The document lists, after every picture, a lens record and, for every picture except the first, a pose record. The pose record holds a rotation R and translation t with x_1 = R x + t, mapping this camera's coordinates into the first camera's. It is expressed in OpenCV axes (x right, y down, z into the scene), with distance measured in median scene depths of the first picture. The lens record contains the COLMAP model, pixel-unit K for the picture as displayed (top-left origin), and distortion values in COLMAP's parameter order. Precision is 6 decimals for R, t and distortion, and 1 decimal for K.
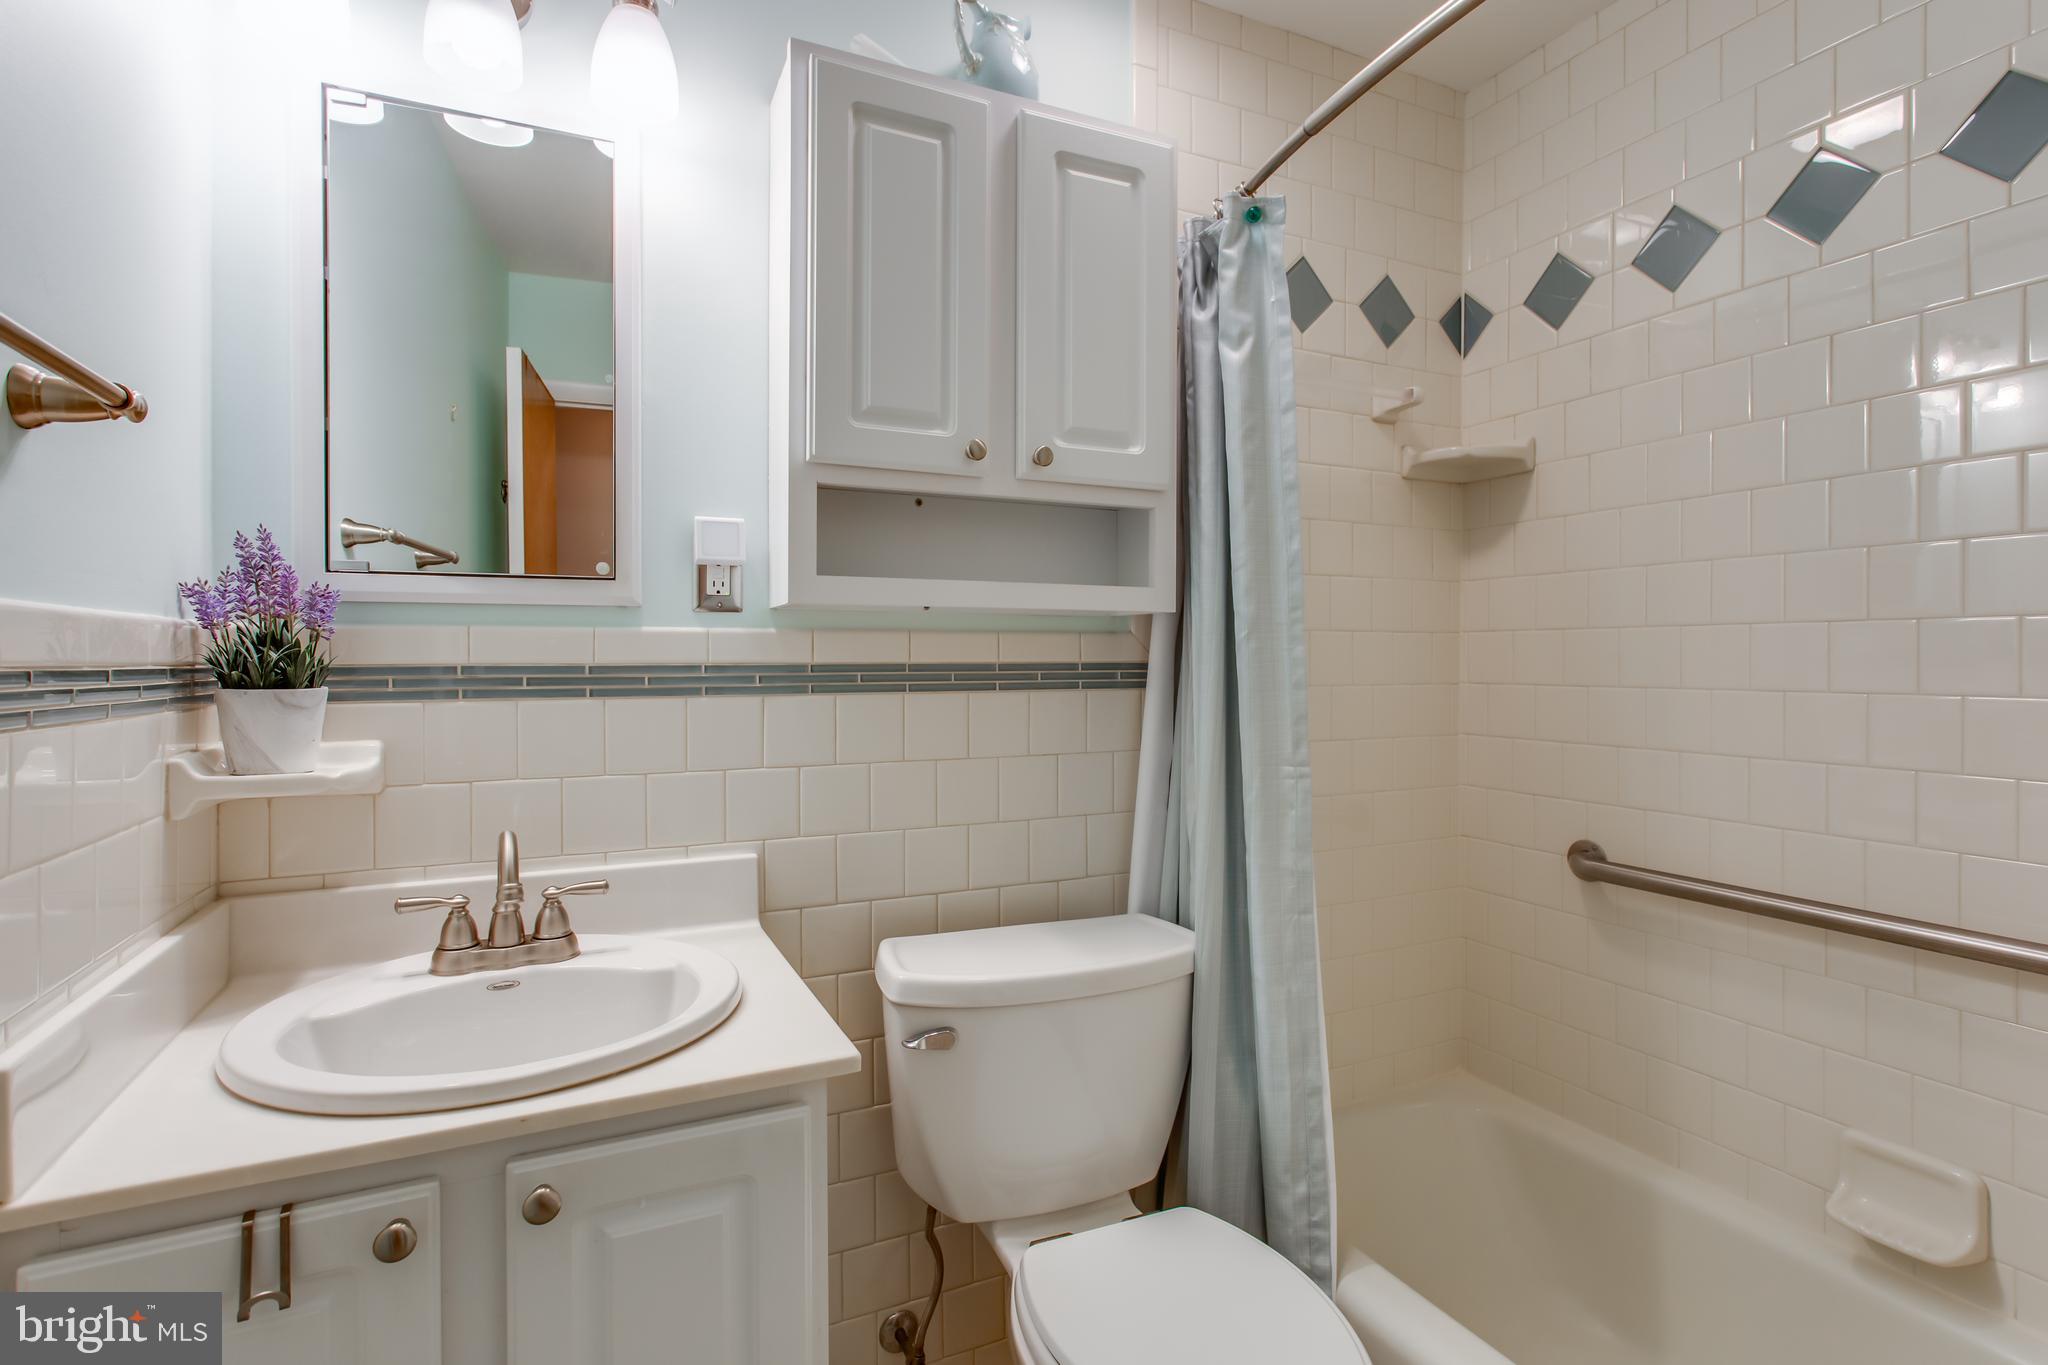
lens RADIAL K [[1023.6, 0, 1028.1], [0, 1023.6, 668.9], [0, 0, 1]] dist [-0.004132, 0.004292]
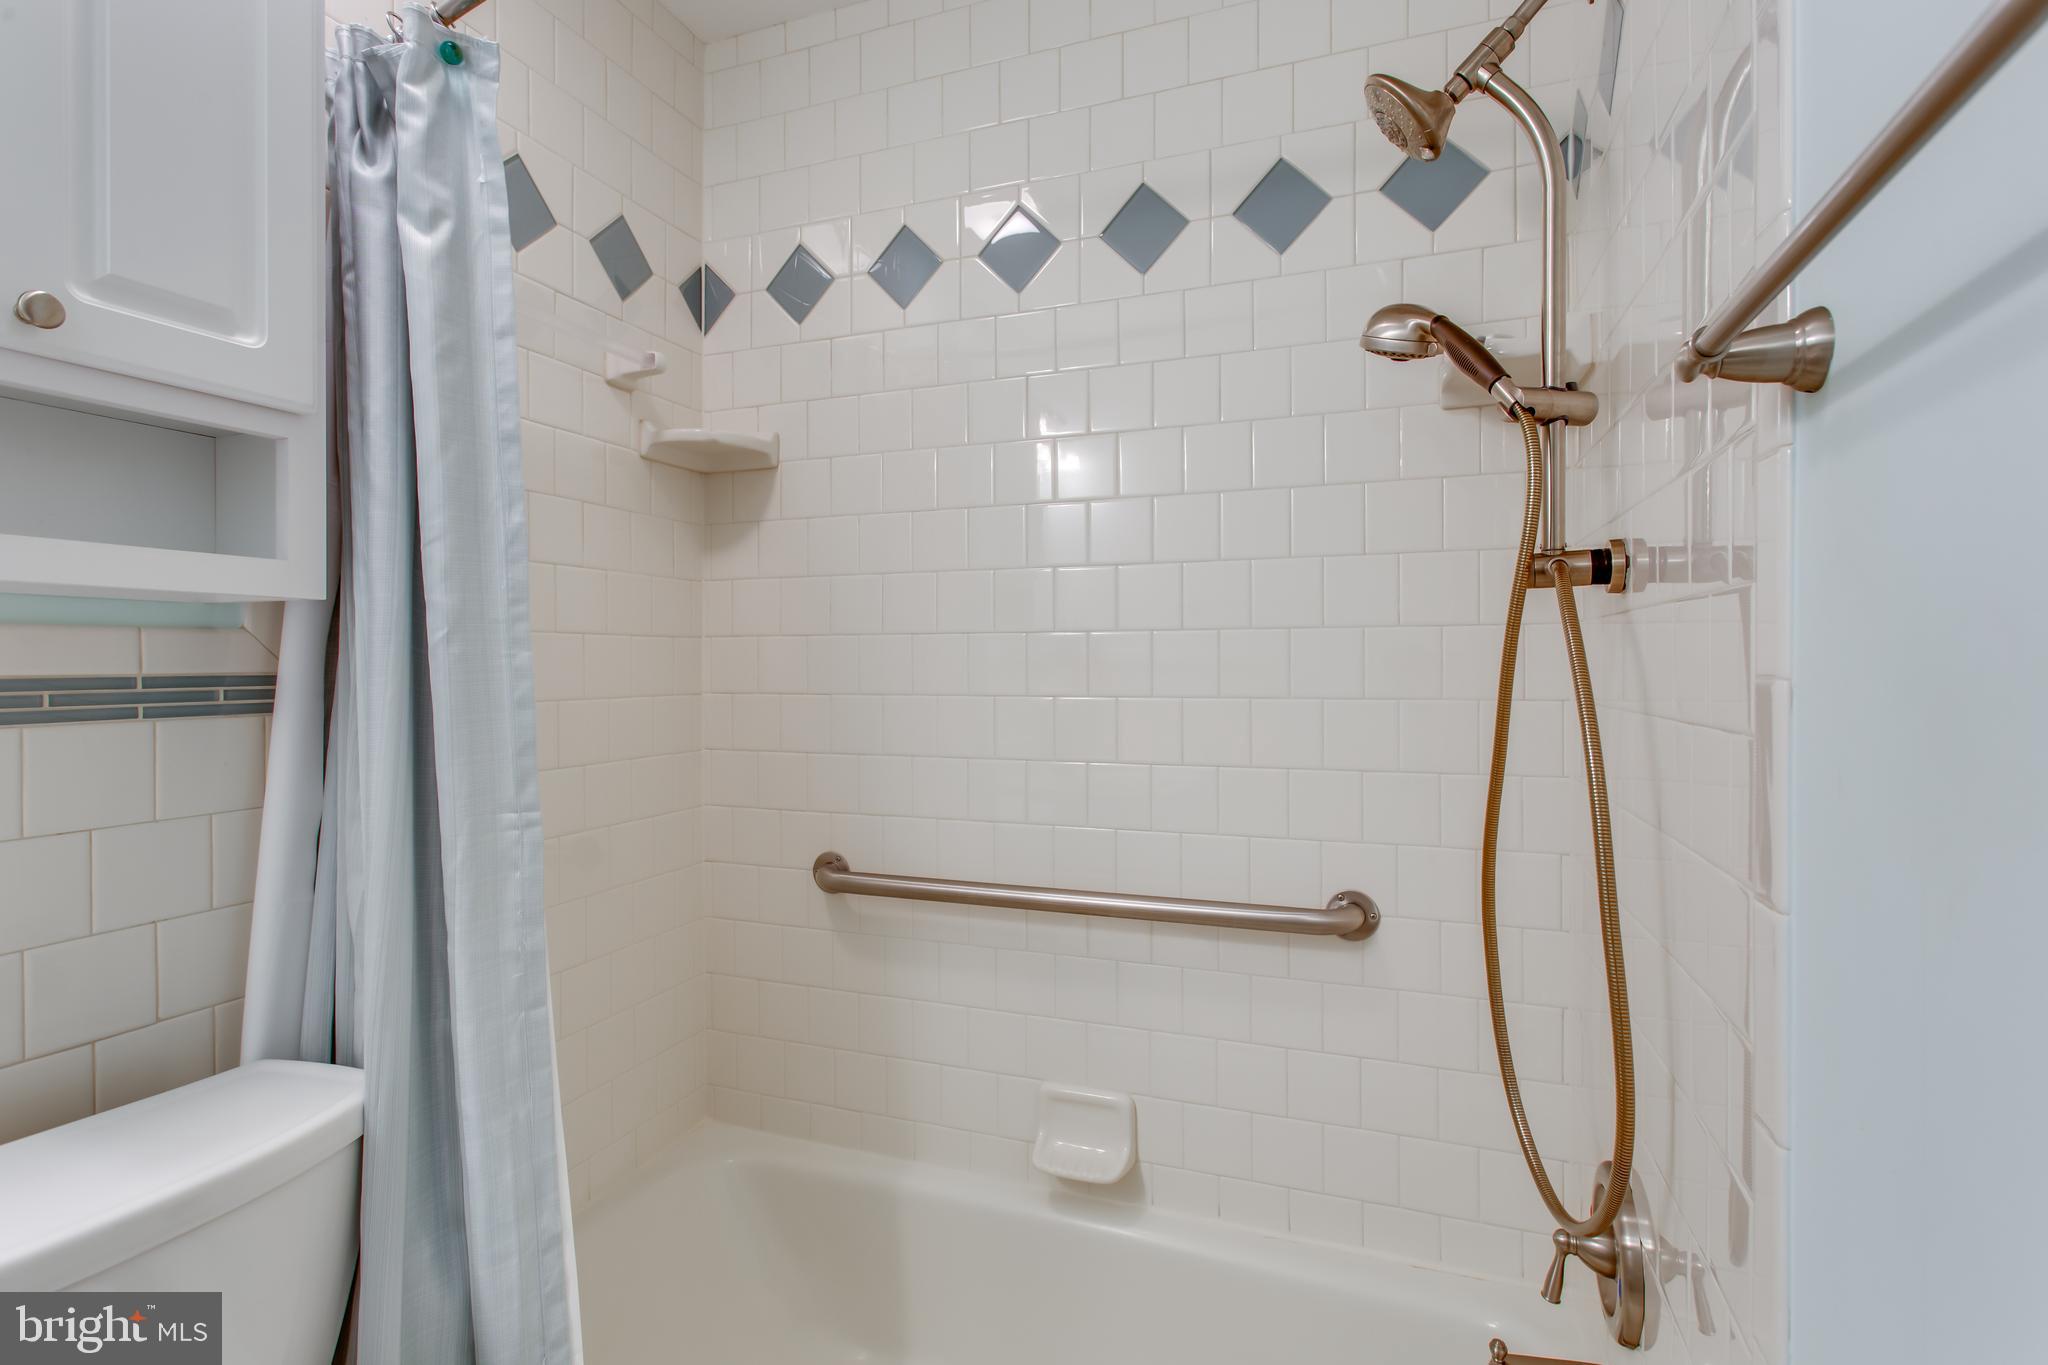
lens RADIAL K [[1023.6, 0, 1020.8], [0, 1023.6, 670.6], [0, 0, 1]] dist [-0.004132, 0.004292]
pose [[0.739400, -0.005827, 0.673241, 0.028626], [0.008179, 0.999966, -0.000329, -0.004877], [-0.673216, 0.005750, 0.739423, 0.194539]]
